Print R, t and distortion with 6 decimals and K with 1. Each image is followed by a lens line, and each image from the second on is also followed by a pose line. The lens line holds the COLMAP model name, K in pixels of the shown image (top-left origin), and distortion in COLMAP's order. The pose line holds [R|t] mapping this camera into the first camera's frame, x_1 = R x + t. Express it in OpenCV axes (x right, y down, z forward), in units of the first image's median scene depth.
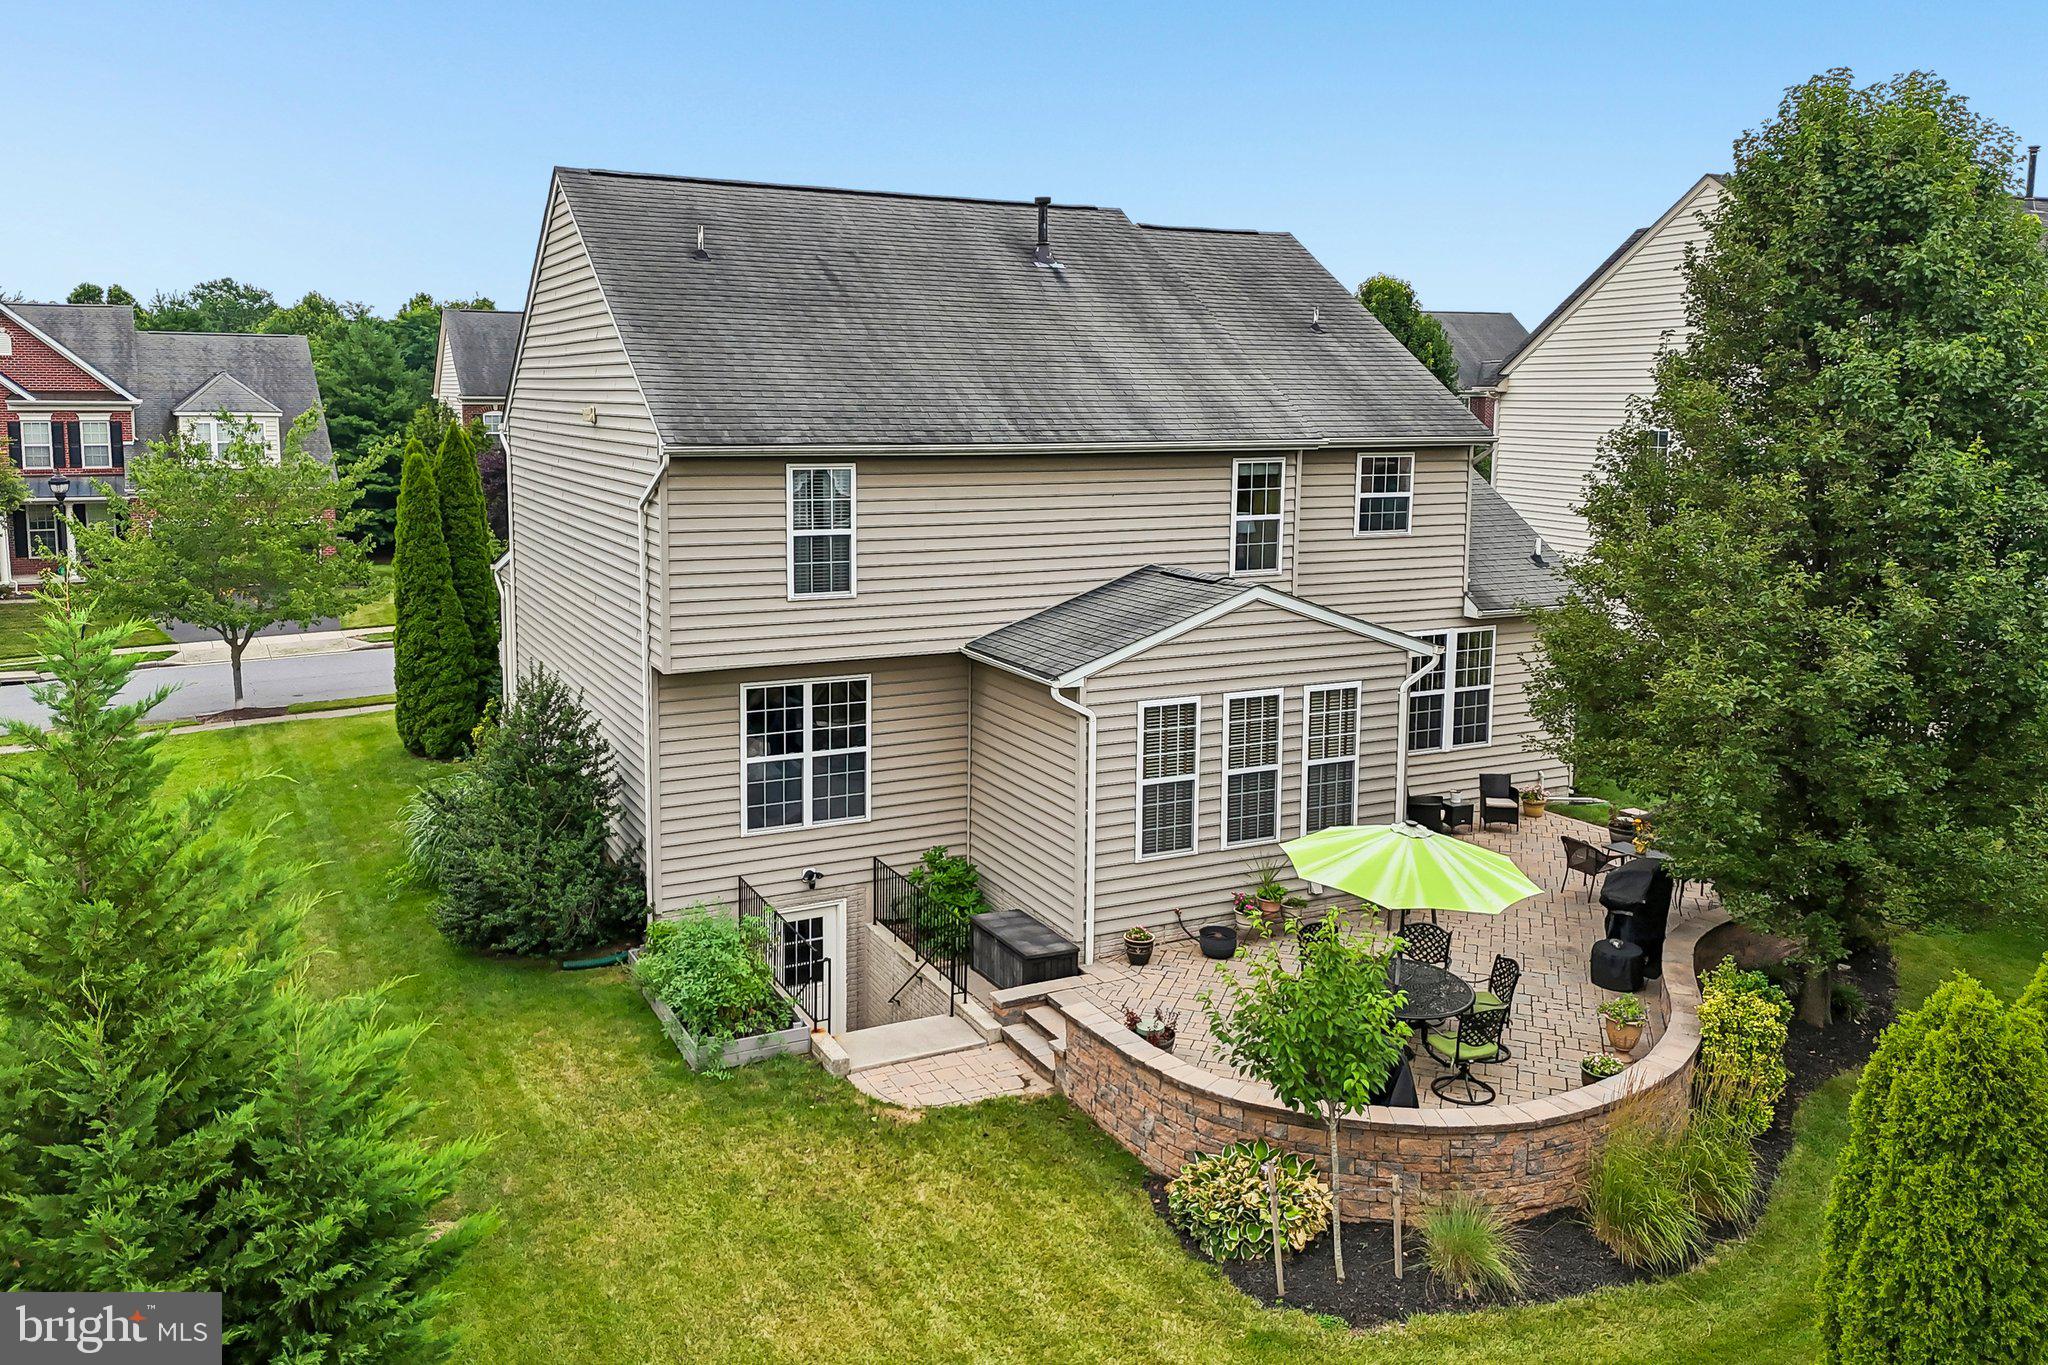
lens RADIAL K [[1542.3, 0, 984.9], [0, 1542.3, 576.3], [0, 0, 1]] dist [0.066571, -0.051339]
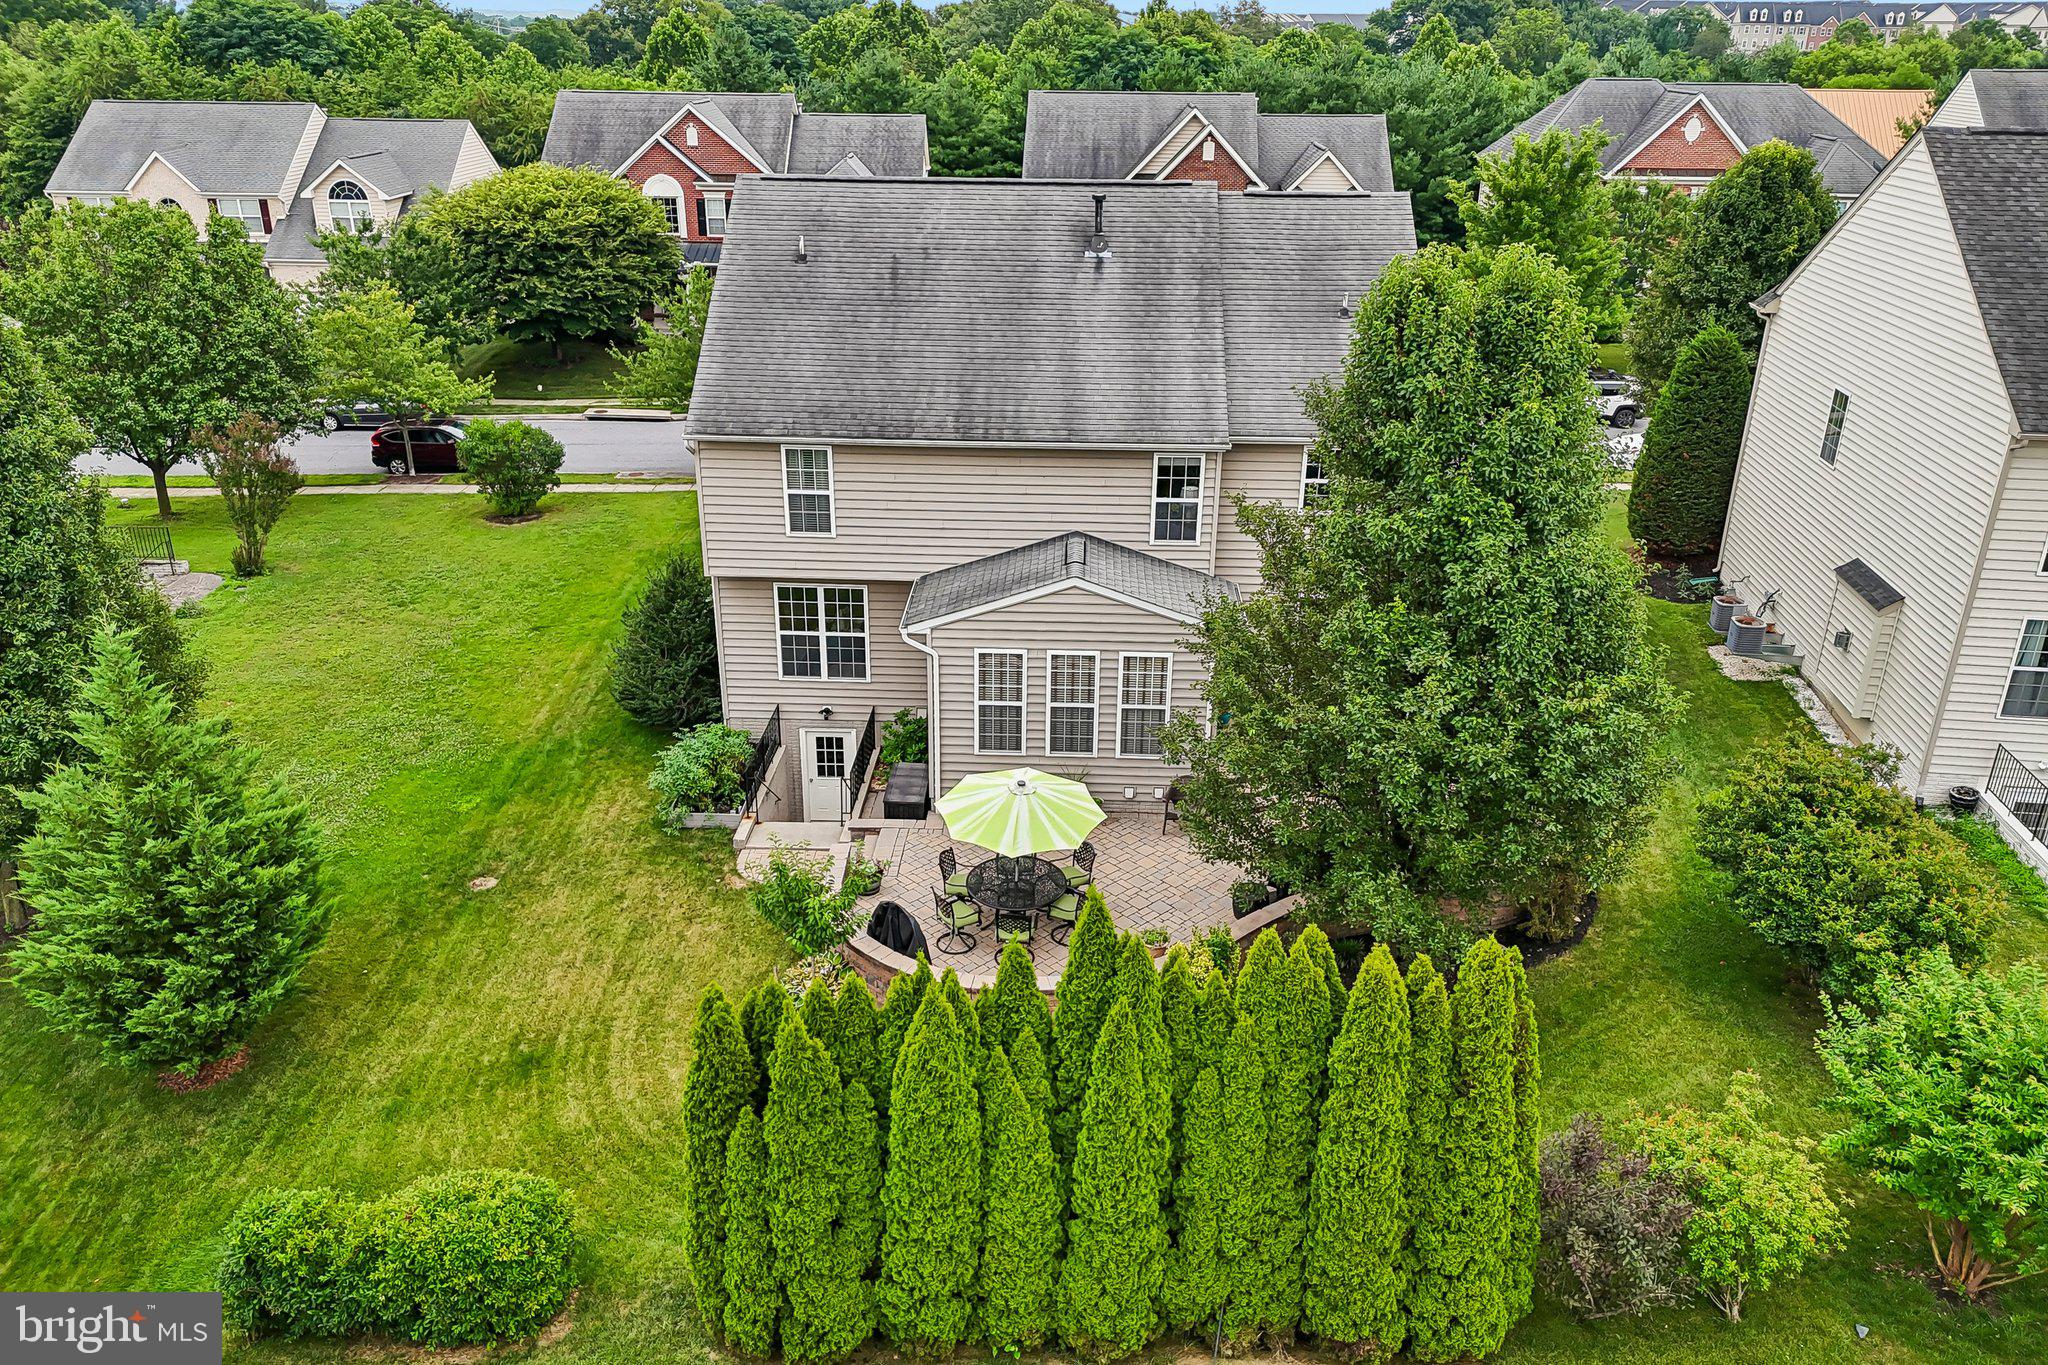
lens RADIAL K [[1501.5, 0, 1025.9], [0, 1501.5, 675.4], [0, 0, 1]] dist [0.085687, -0.094159]
pose [[0.879852, 0.186280, -0.437218, 0.728432], [-0.058732, 0.955548, 0.288927, -0.286974], [0.471604, -0.228534, 0.851682, -0.142870]]
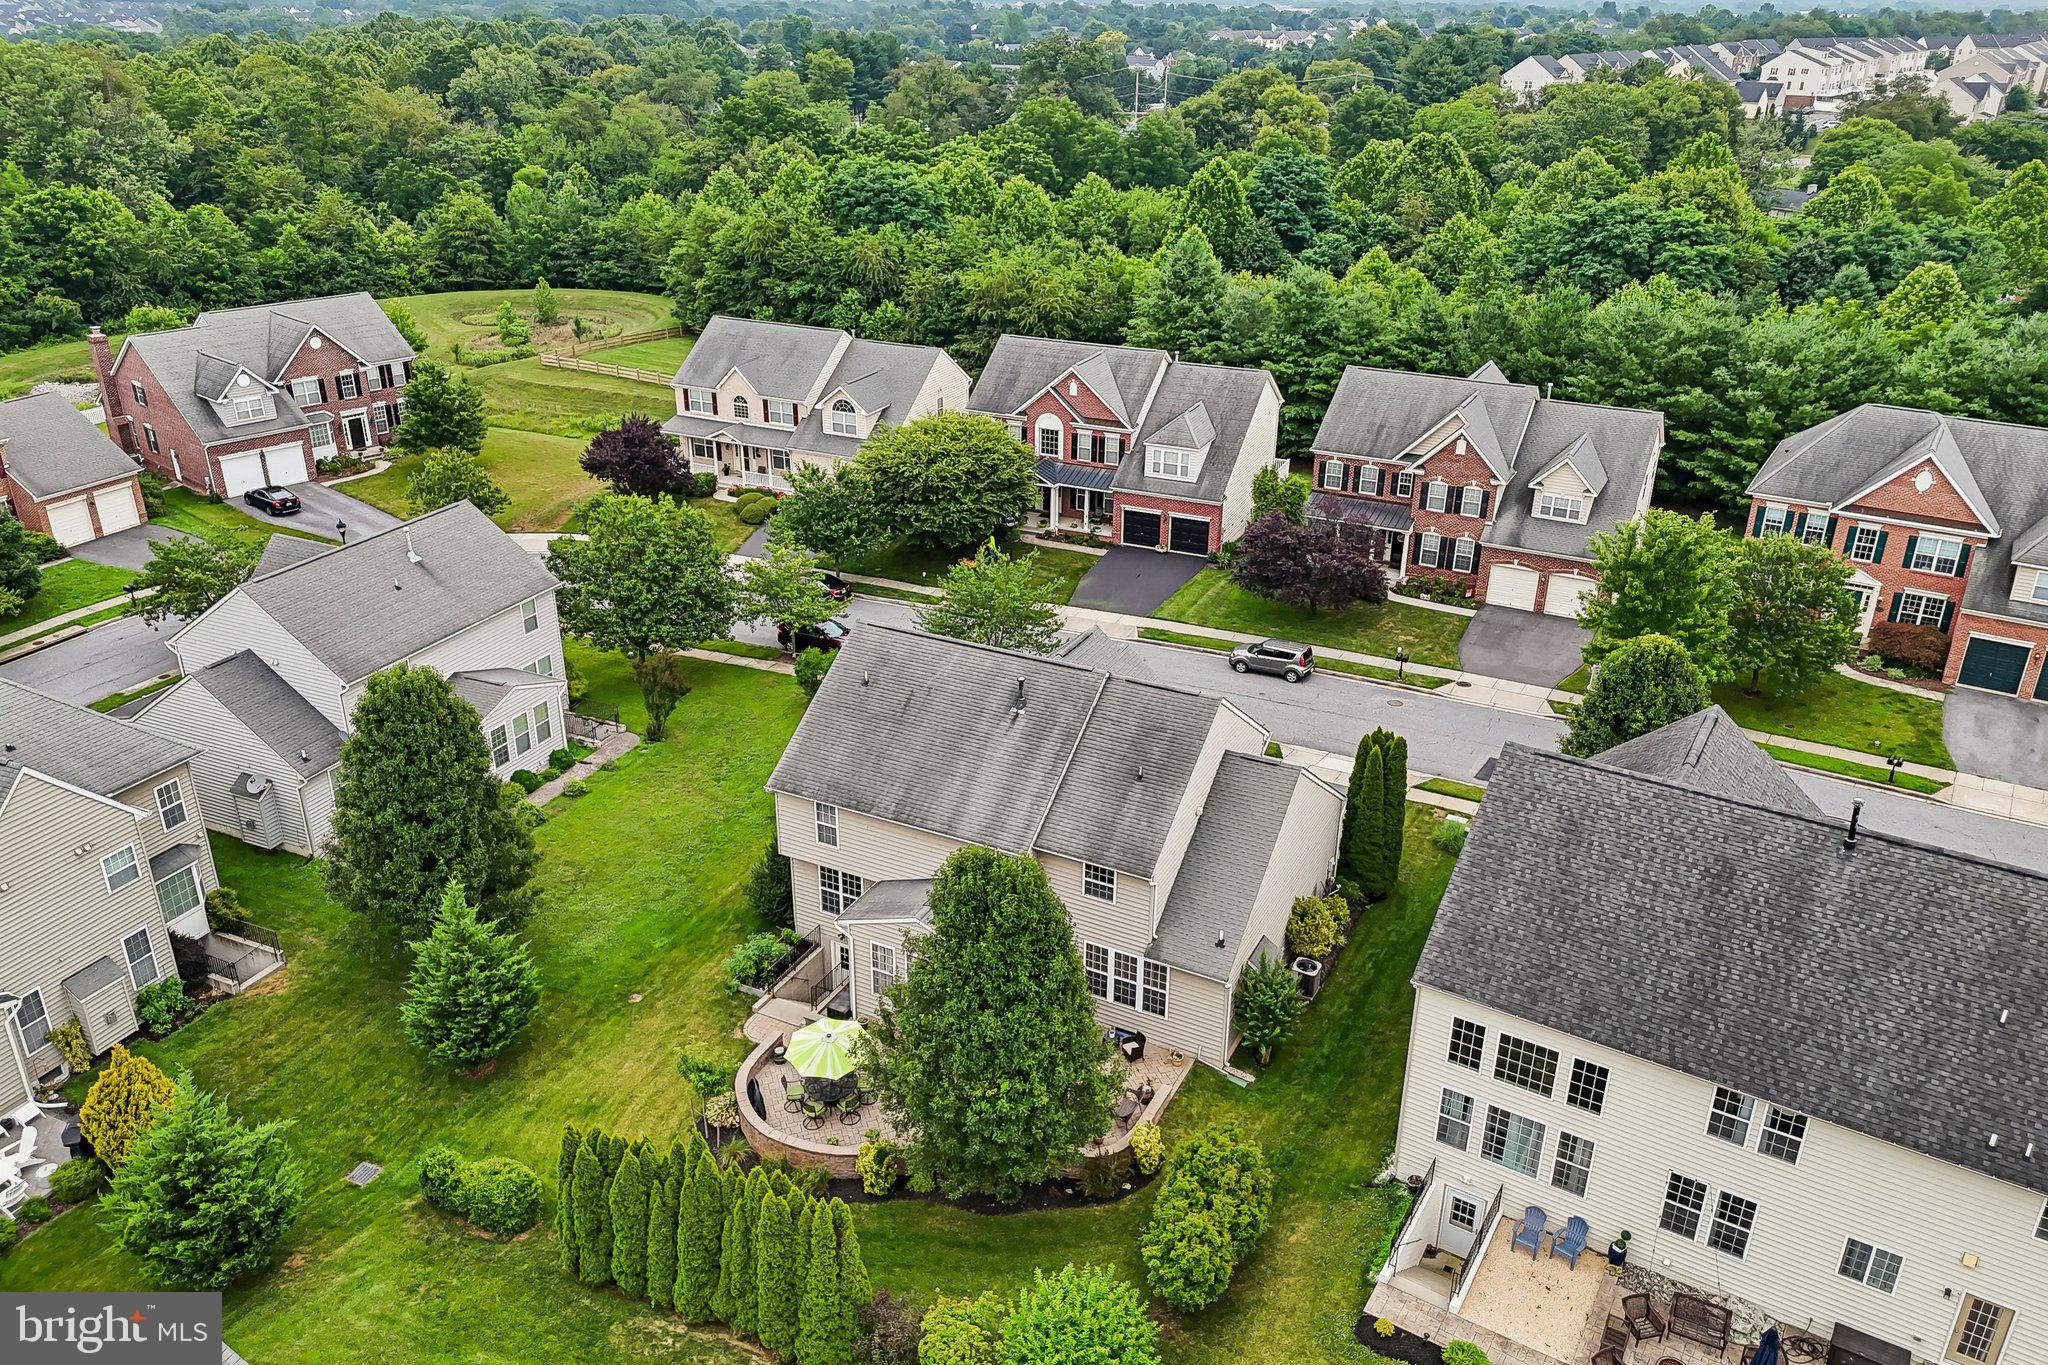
lens RADIAL K [[1501.5, 0, 1025.9], [0, 1501.5, 675.4], [0, 0, 1]] dist [0.085687, -0.094159]
pose [[0.600237, 0.327817, -0.729556, 1.882392], [-0.098389, 0.935483, 0.339399, -1.170572], [0.793748, -0.131939, 0.593765, -0.206374]]
